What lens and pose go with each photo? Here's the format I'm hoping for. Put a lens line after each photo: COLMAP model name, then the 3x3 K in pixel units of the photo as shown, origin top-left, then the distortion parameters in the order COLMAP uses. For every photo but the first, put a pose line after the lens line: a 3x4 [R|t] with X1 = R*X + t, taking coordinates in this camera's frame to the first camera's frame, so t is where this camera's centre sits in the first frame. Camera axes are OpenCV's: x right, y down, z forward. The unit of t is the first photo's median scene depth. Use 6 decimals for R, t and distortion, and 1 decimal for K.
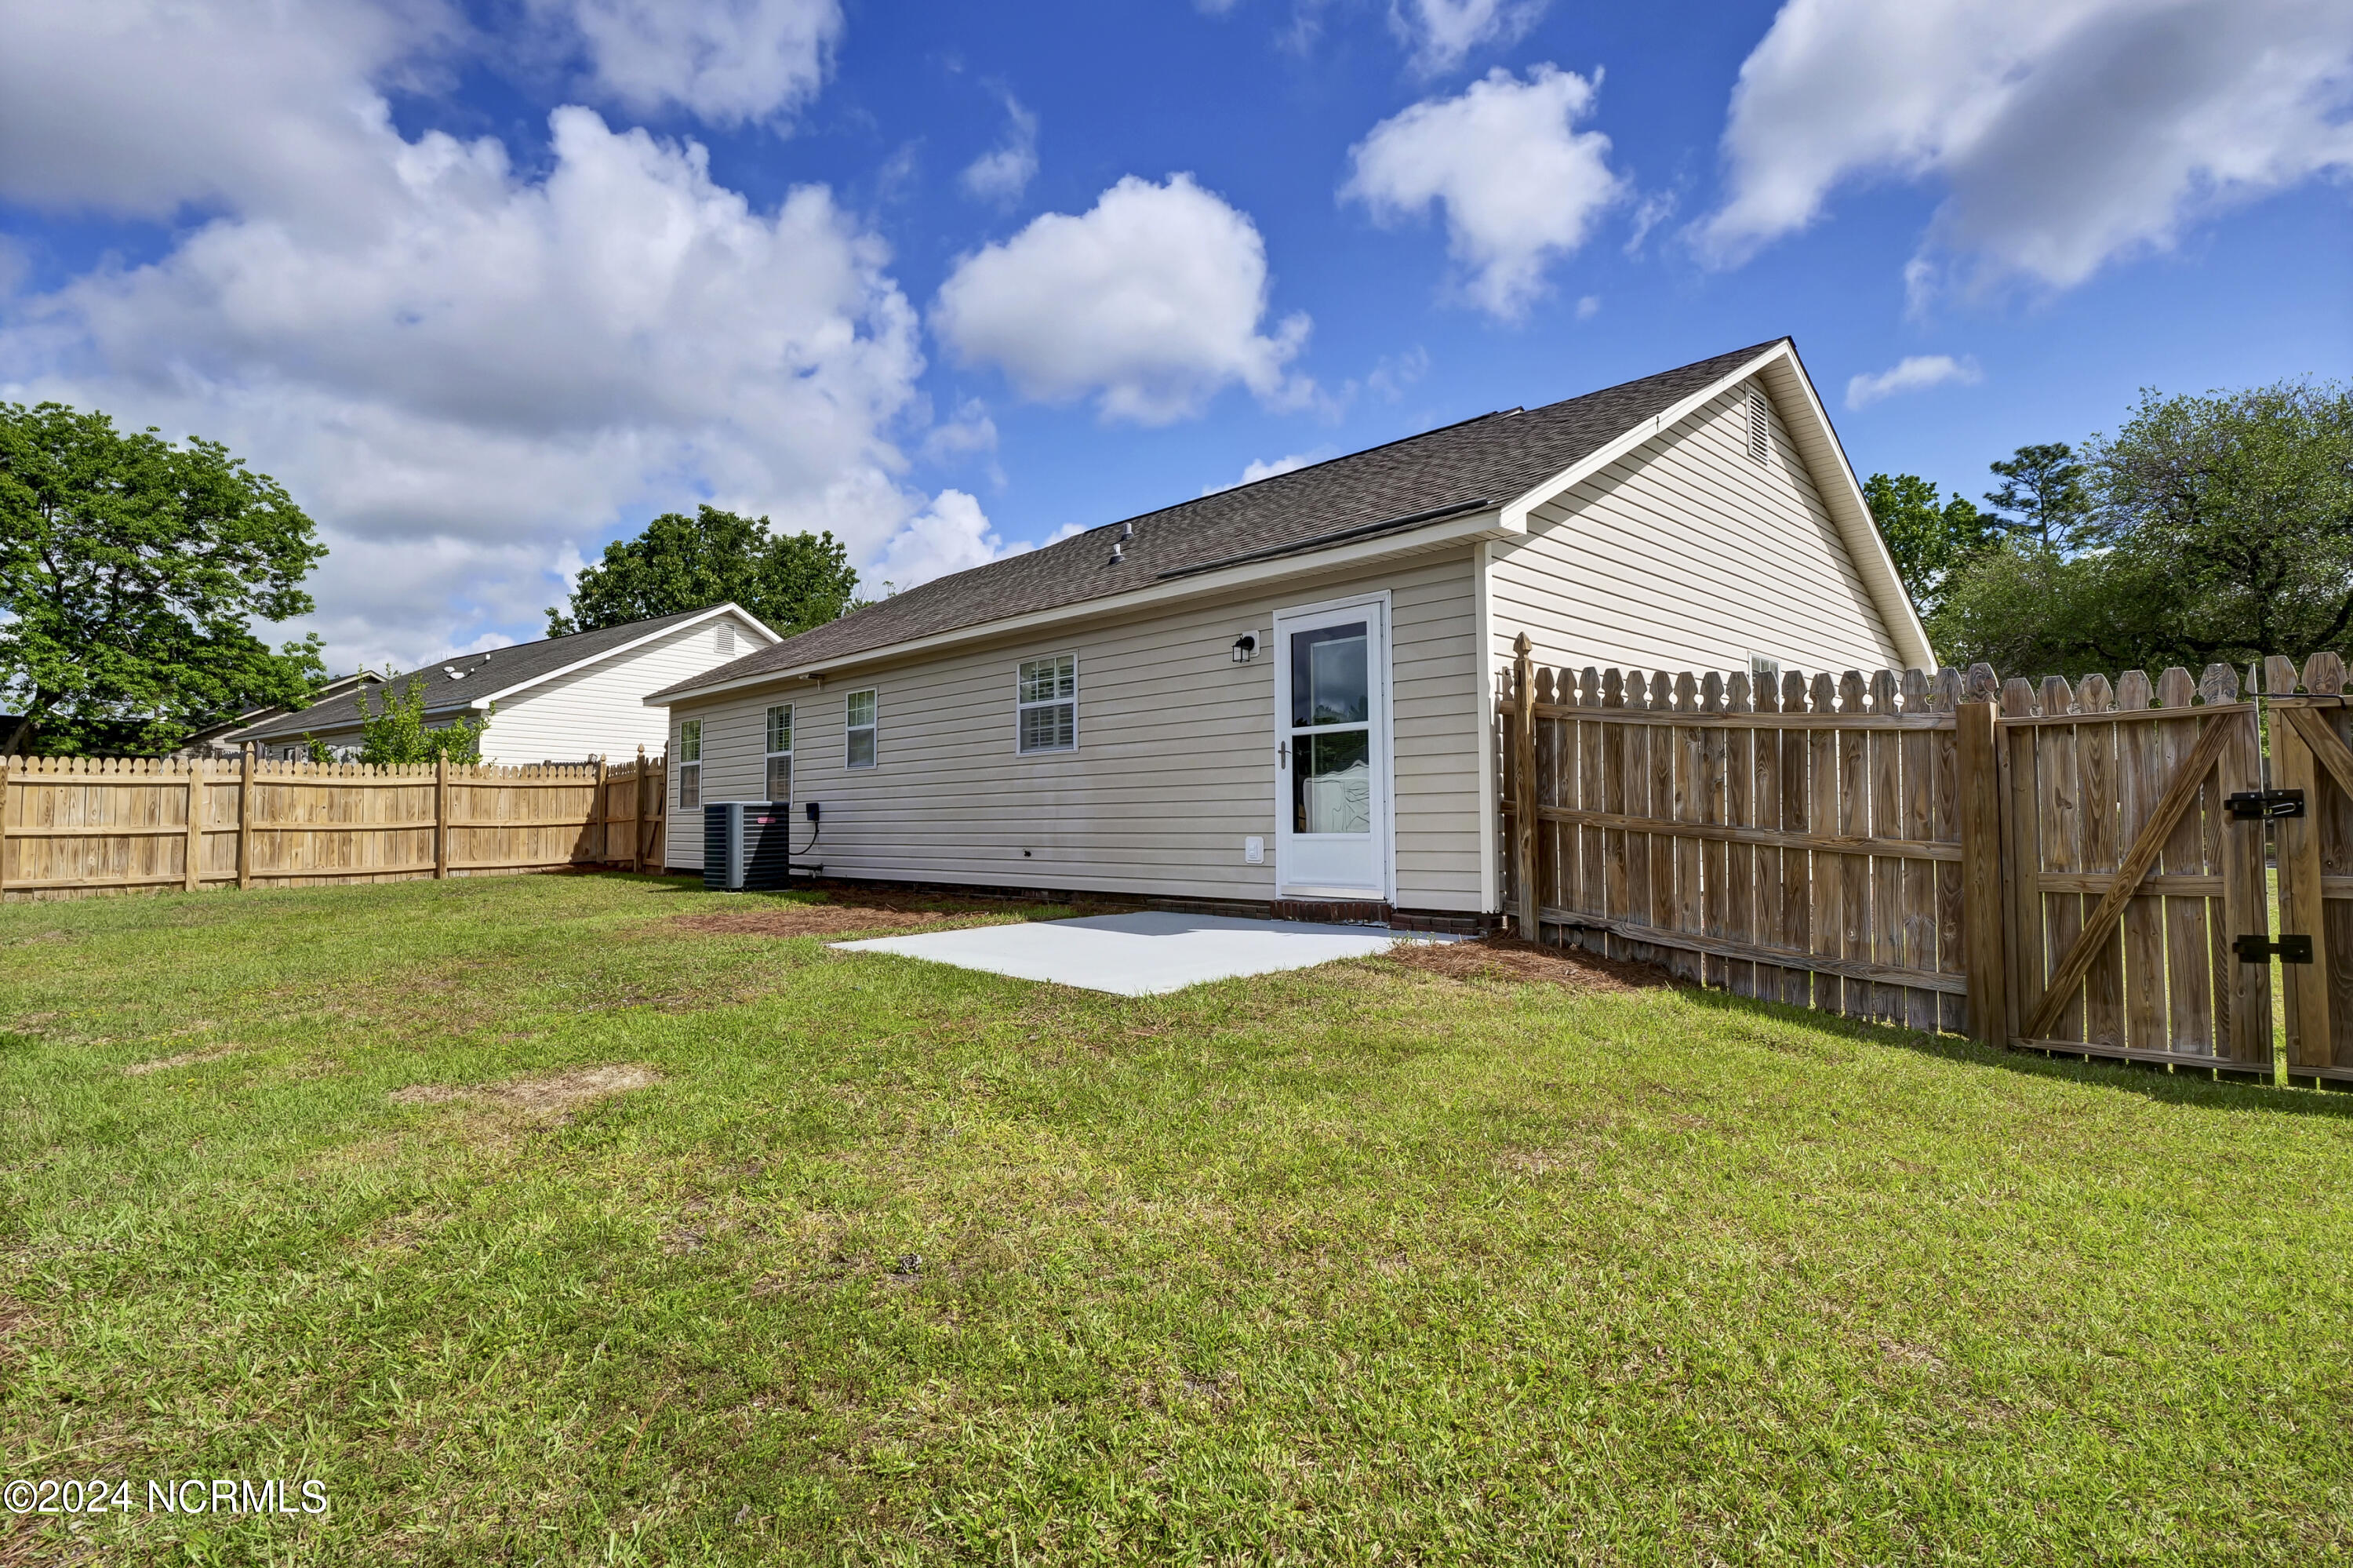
lens RADIAL K [[1142.2, 0, 1173.8], [0, 1142.2, 778.3], [0, 0, 1]] dist [-0.004223, 0.002022]
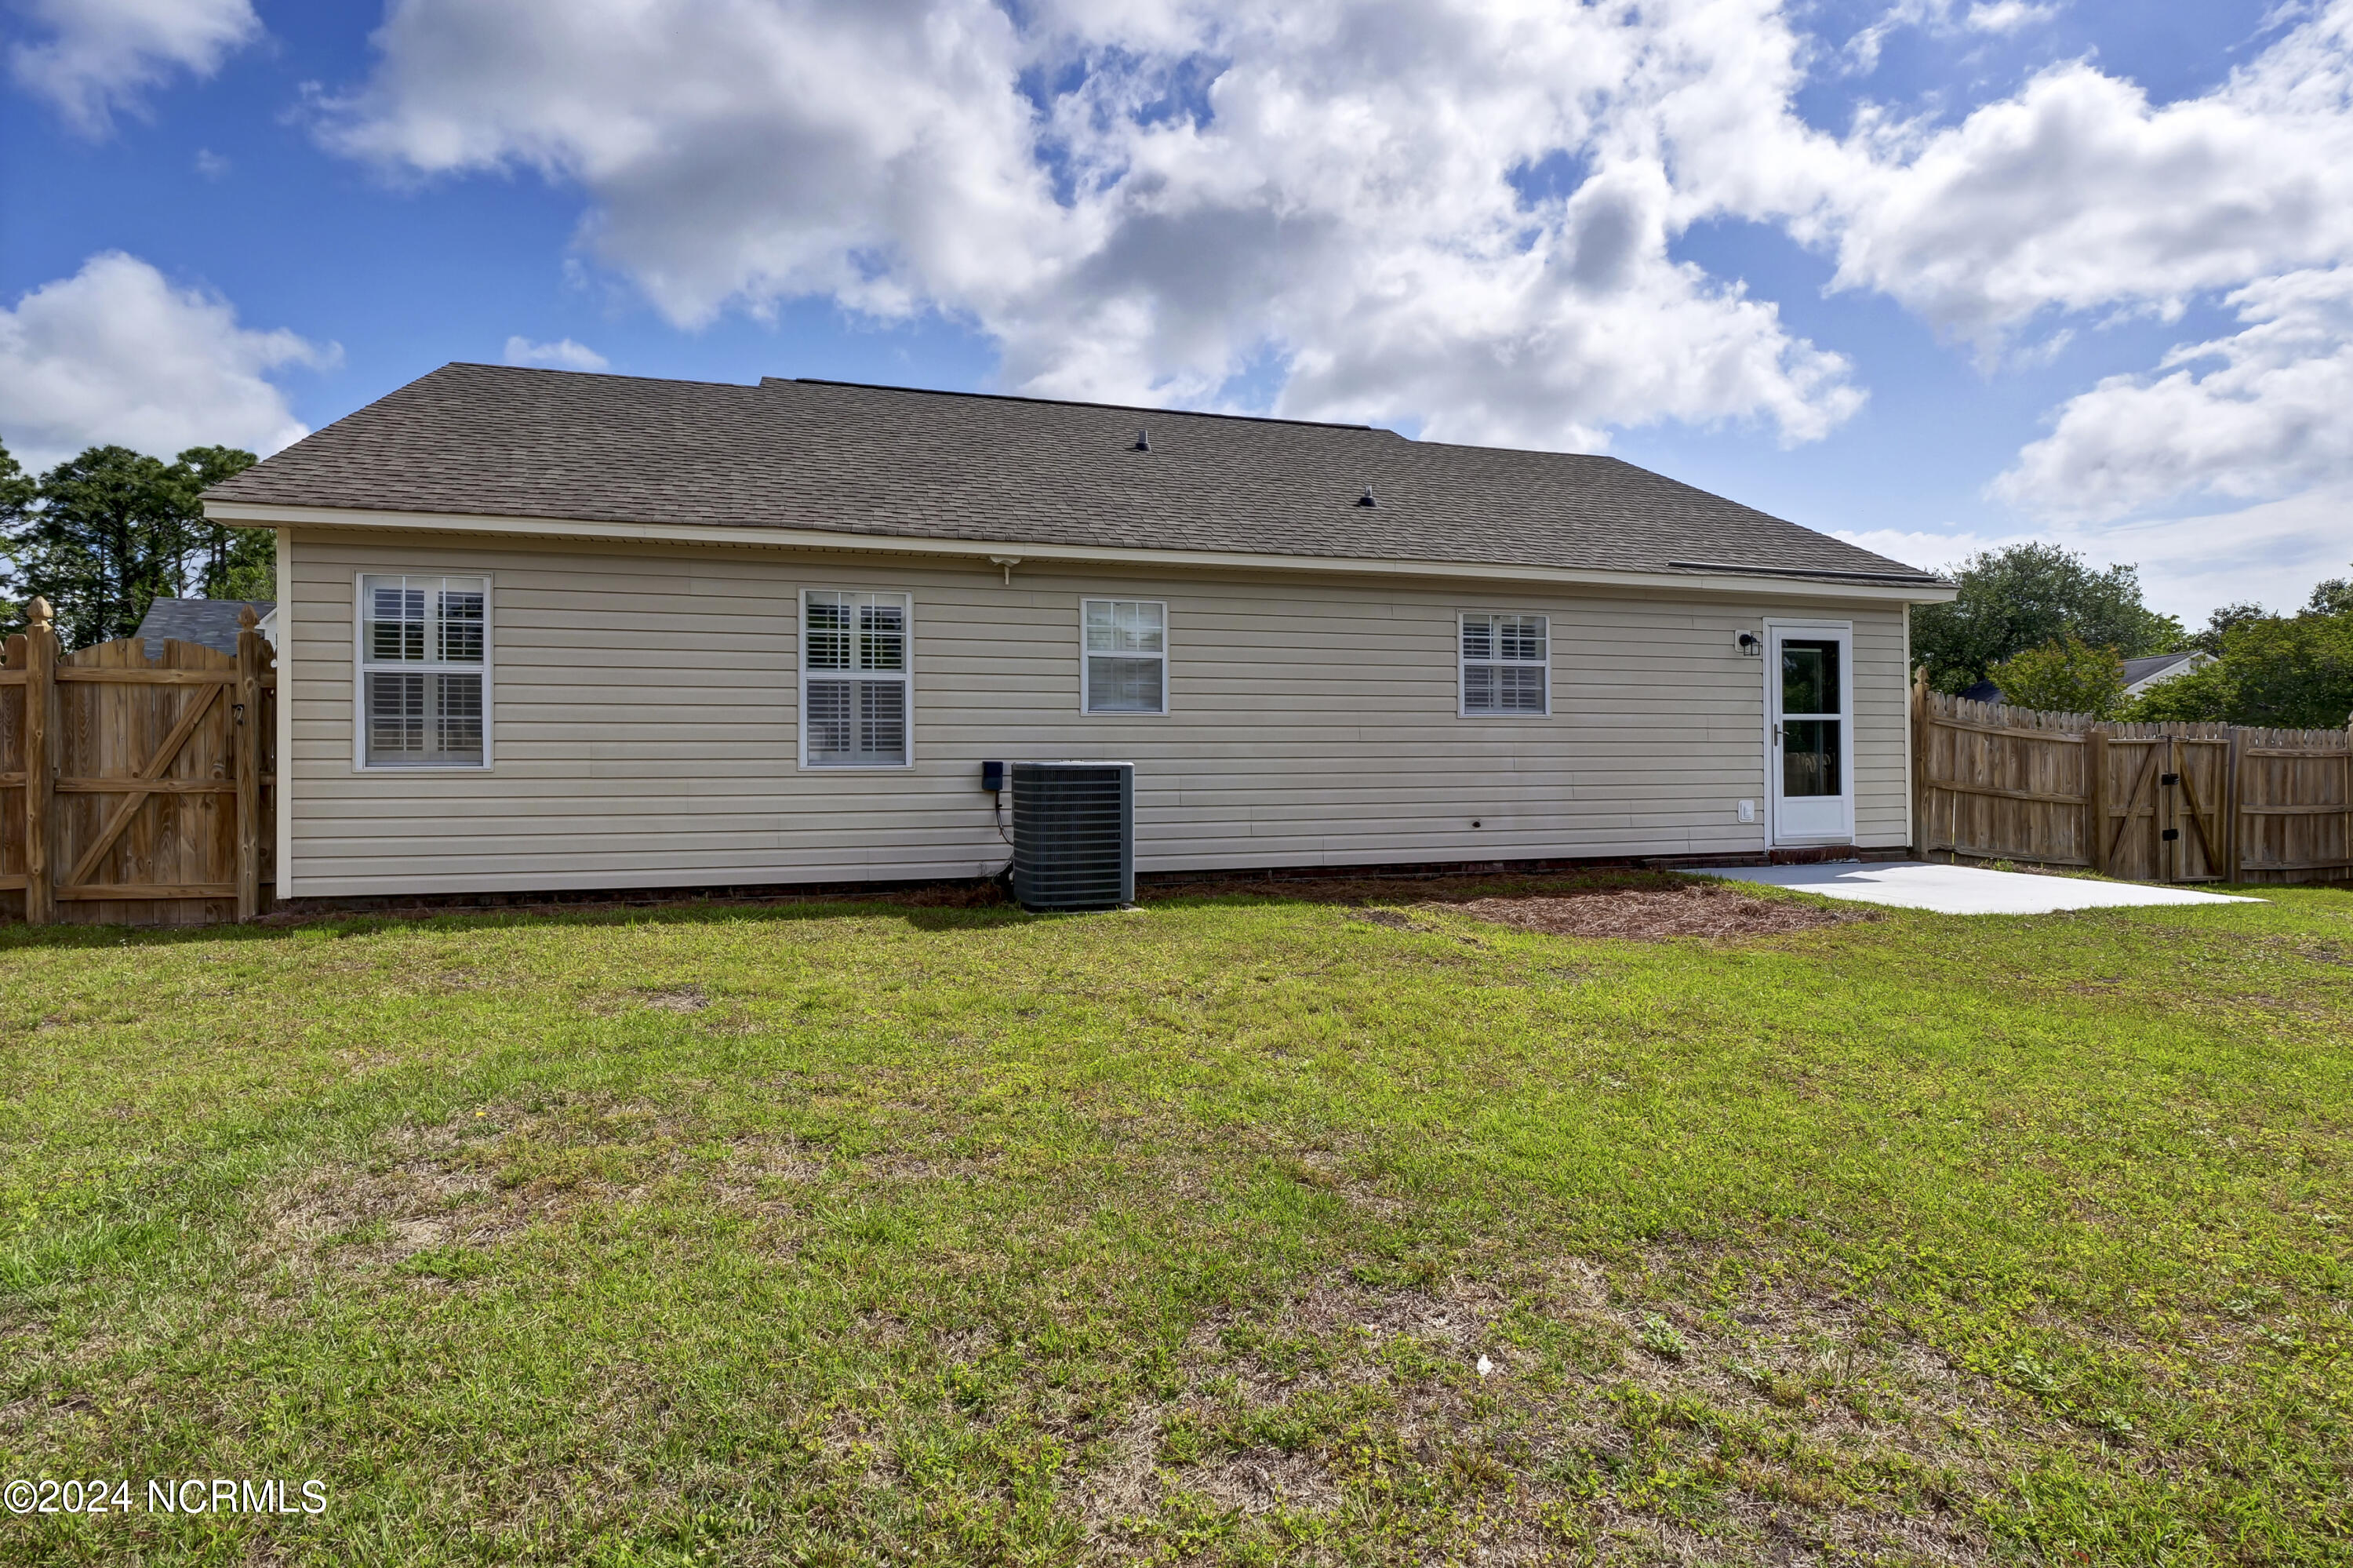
lens RADIAL K [[1142.2, 0, 1174.2], [0, 1142.2, 788.2], [0, 0, 1]] dist [-0.004223, 0.002022]
pose [[0.472800, -0.000362, 0.881170, -1.246148], [-0.027210, 0.999517, 0.015011, 0.035575], [-0.880750, -0.031074, 0.472562, 0.928170]]
